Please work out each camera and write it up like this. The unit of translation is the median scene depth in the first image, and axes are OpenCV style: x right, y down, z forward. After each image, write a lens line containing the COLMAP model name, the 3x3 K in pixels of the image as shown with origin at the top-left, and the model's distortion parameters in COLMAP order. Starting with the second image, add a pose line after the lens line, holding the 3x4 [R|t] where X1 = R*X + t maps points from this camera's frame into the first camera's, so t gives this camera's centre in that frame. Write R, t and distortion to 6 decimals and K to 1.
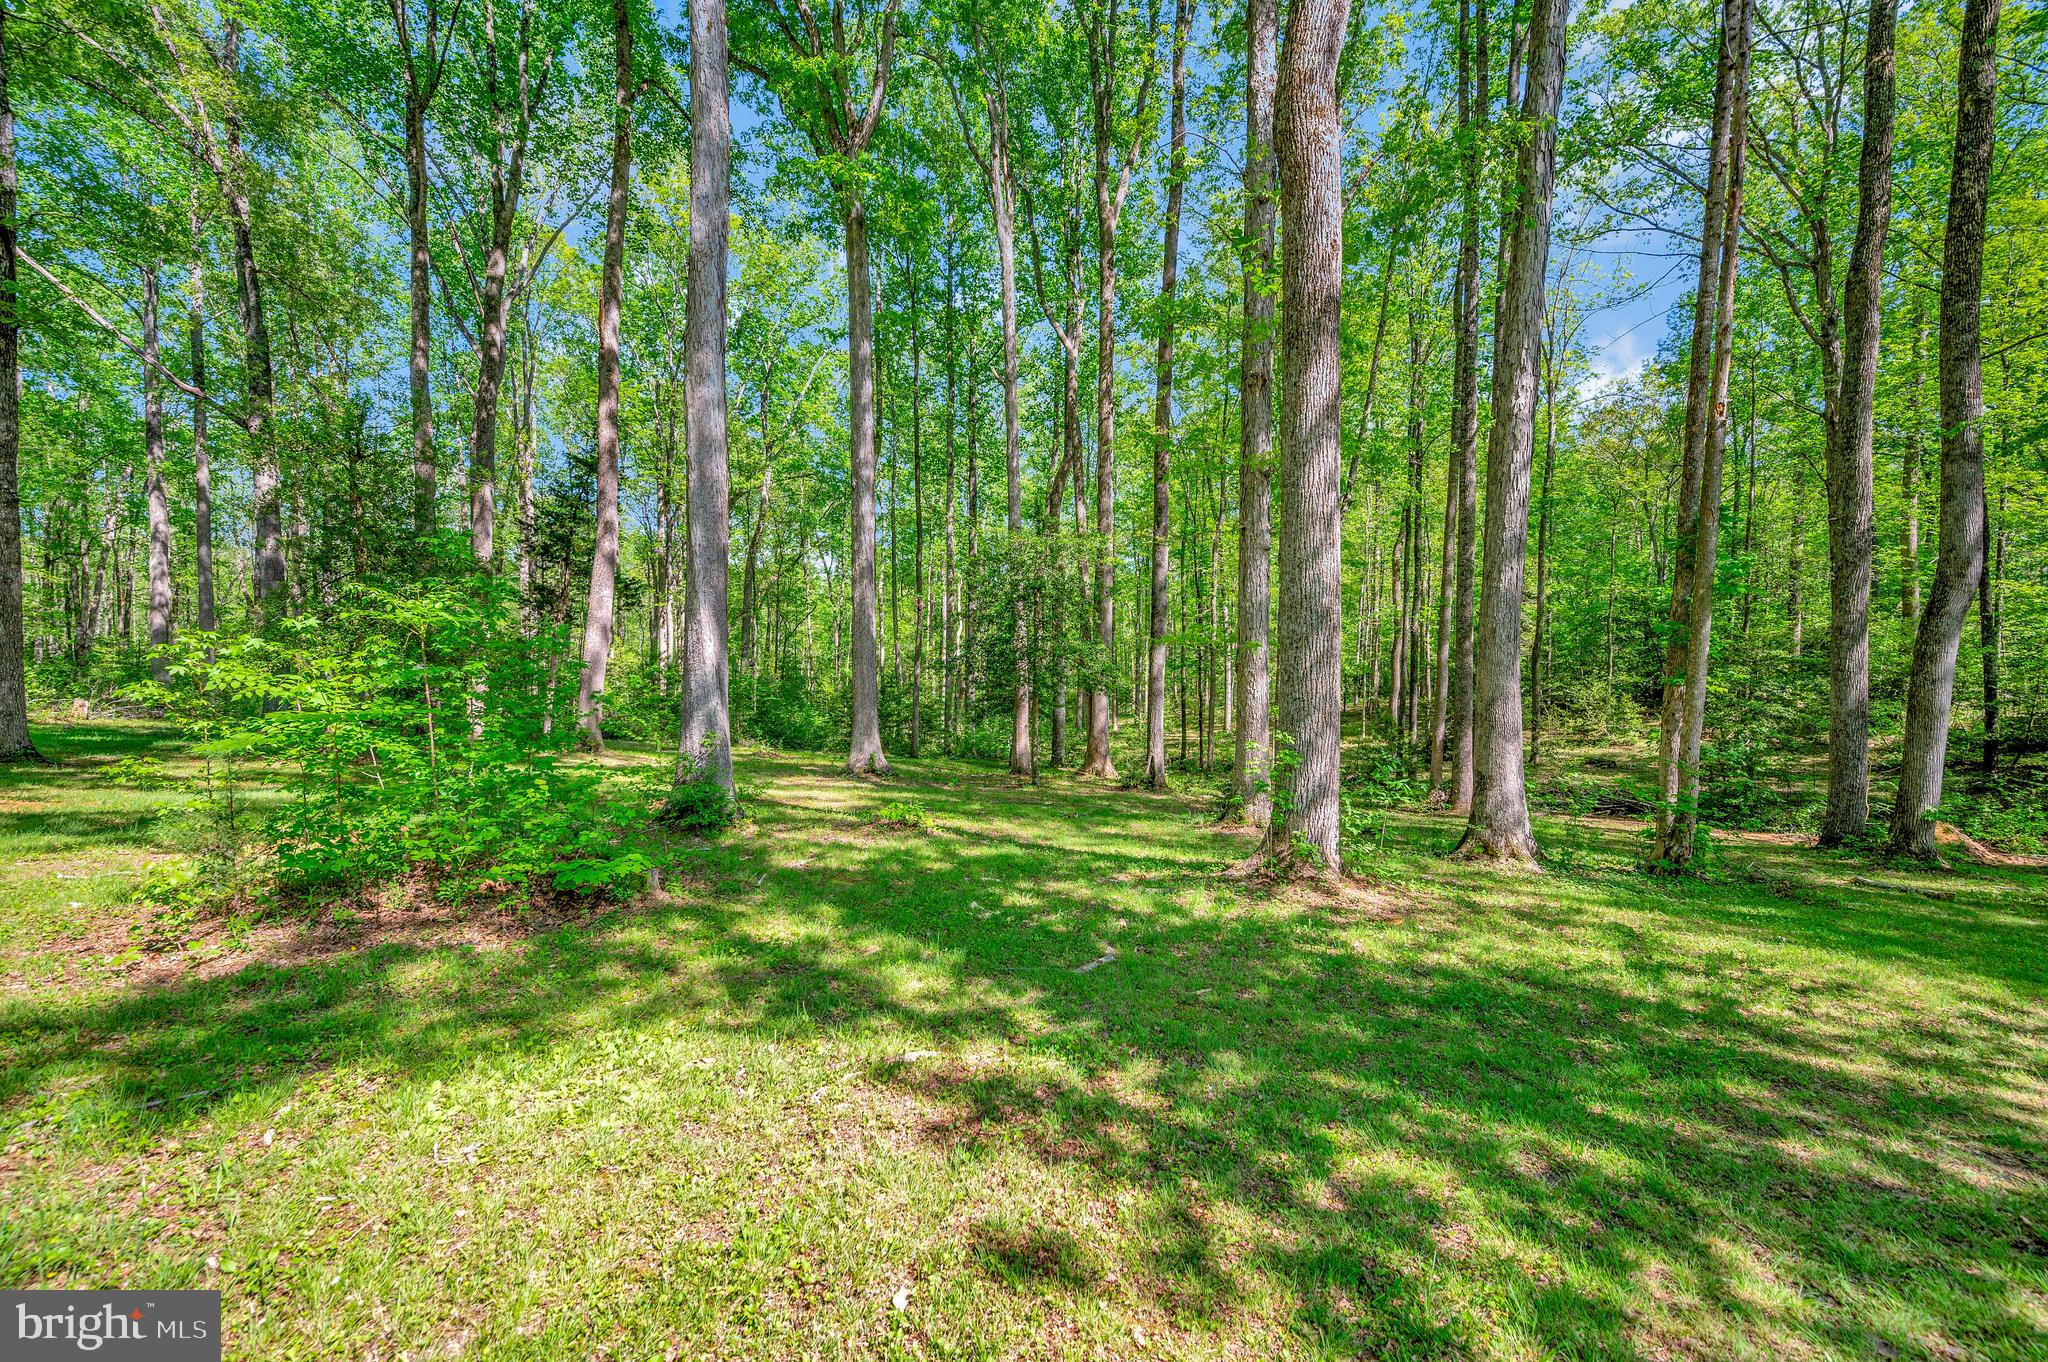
lens RADIAL K [[862.4, 0, 1022.0], [0, 862.4, 683.6], [0, 0, 1]] dist [-0.000222, 0.000232]
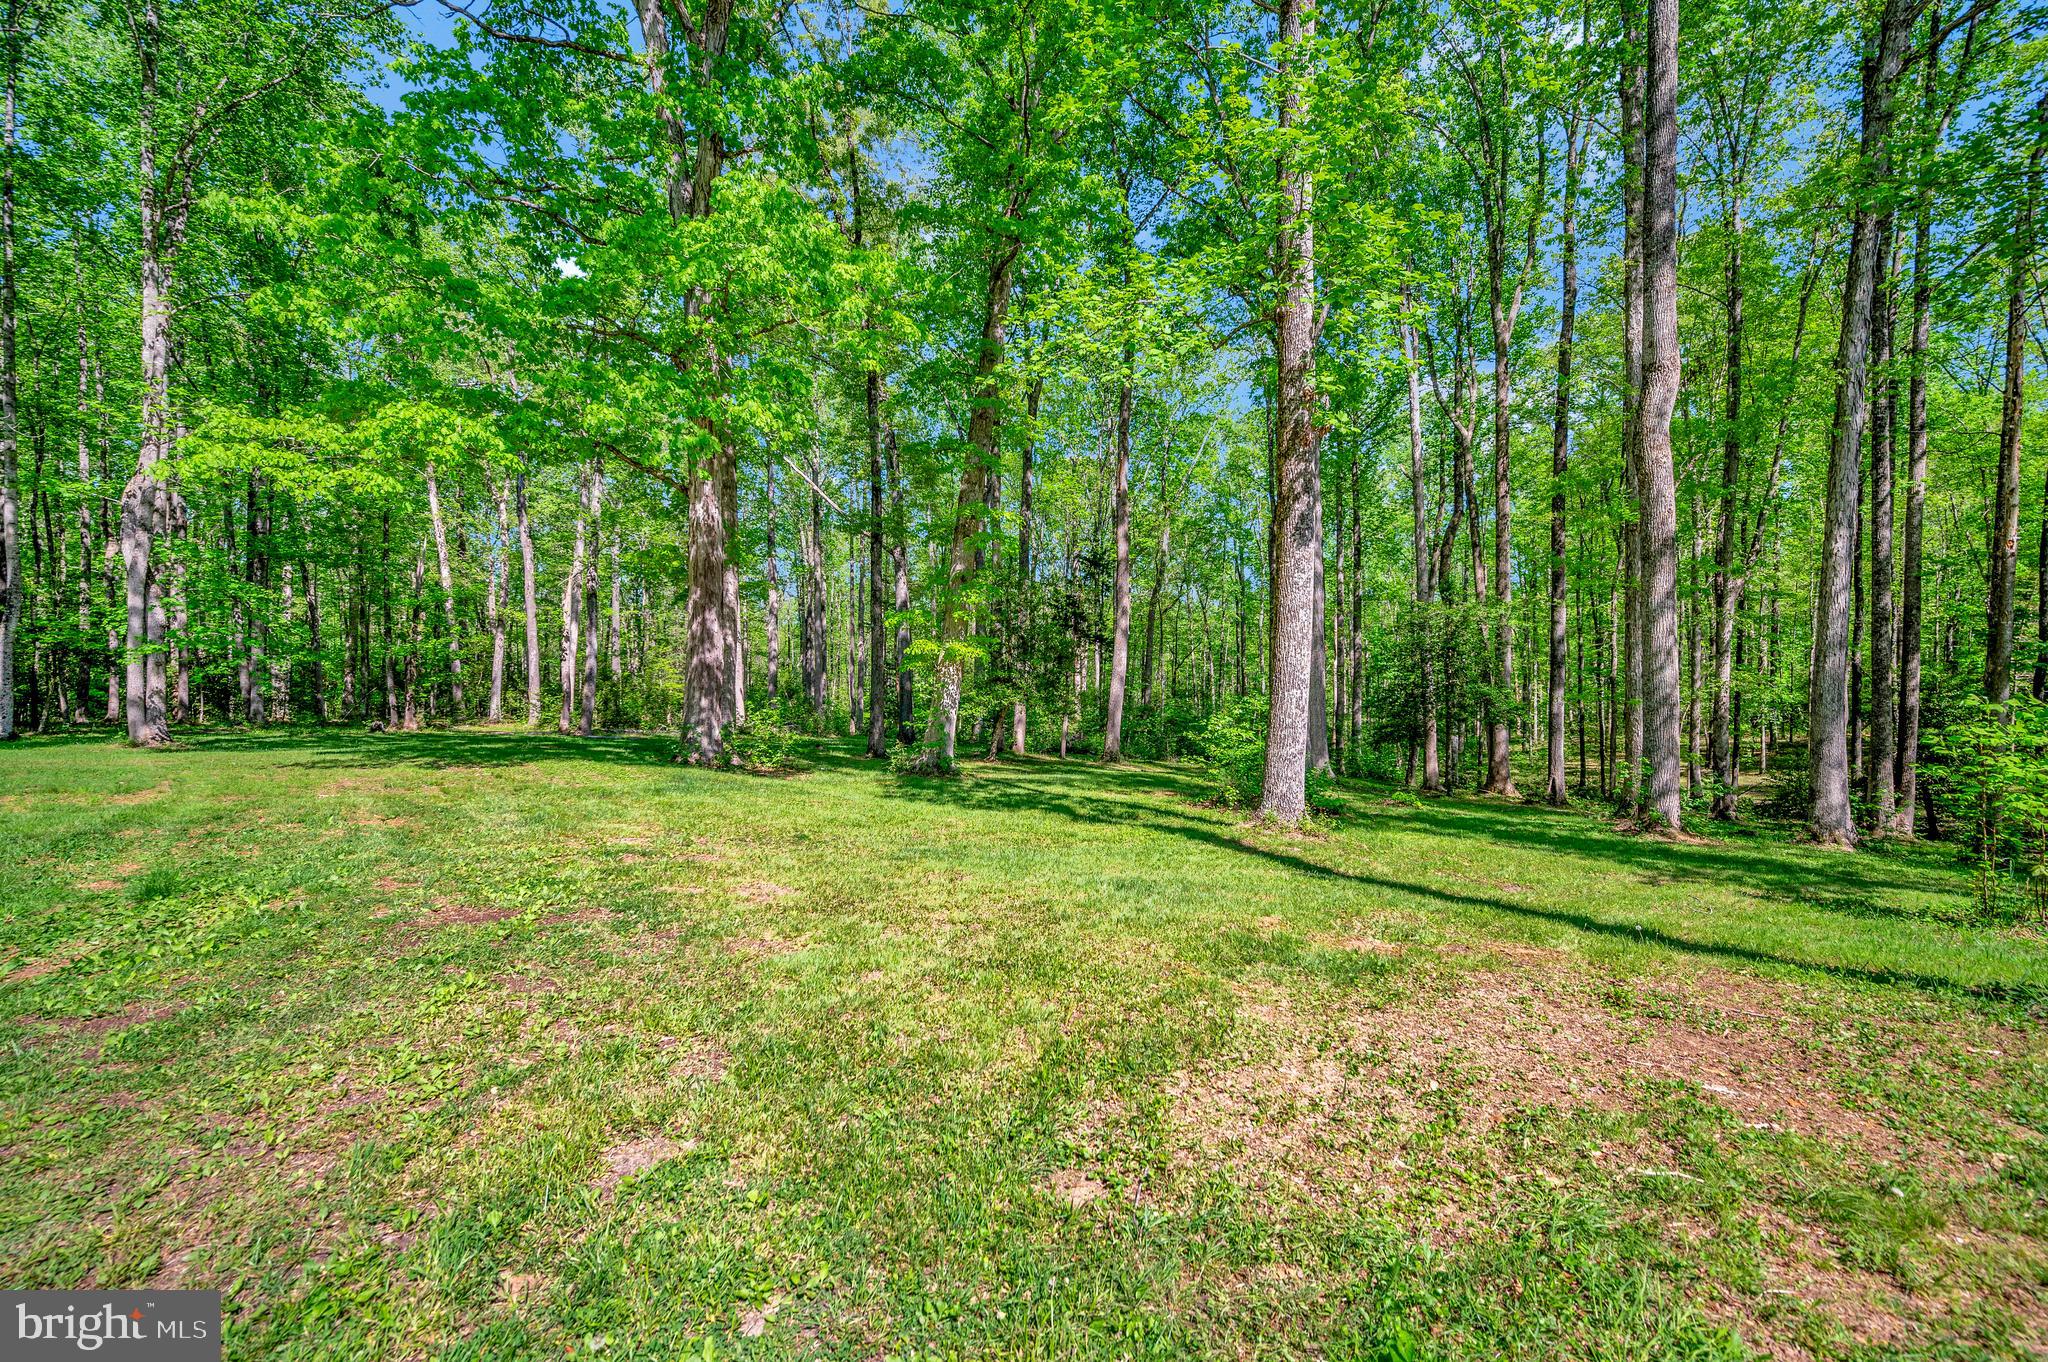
lens RADIAL K [[862.4, 0, 1028.4], [0, 862.4, 679.8], [0, 0, 1]] dist [-0.000222, 0.000232]
pose [[0.927312, -0.011421, -0.374116, -0.070194], [0.000554, 0.999575, -0.029144, -0.017534], [0.374289, 0.026819, 0.926924, -0.362300]]
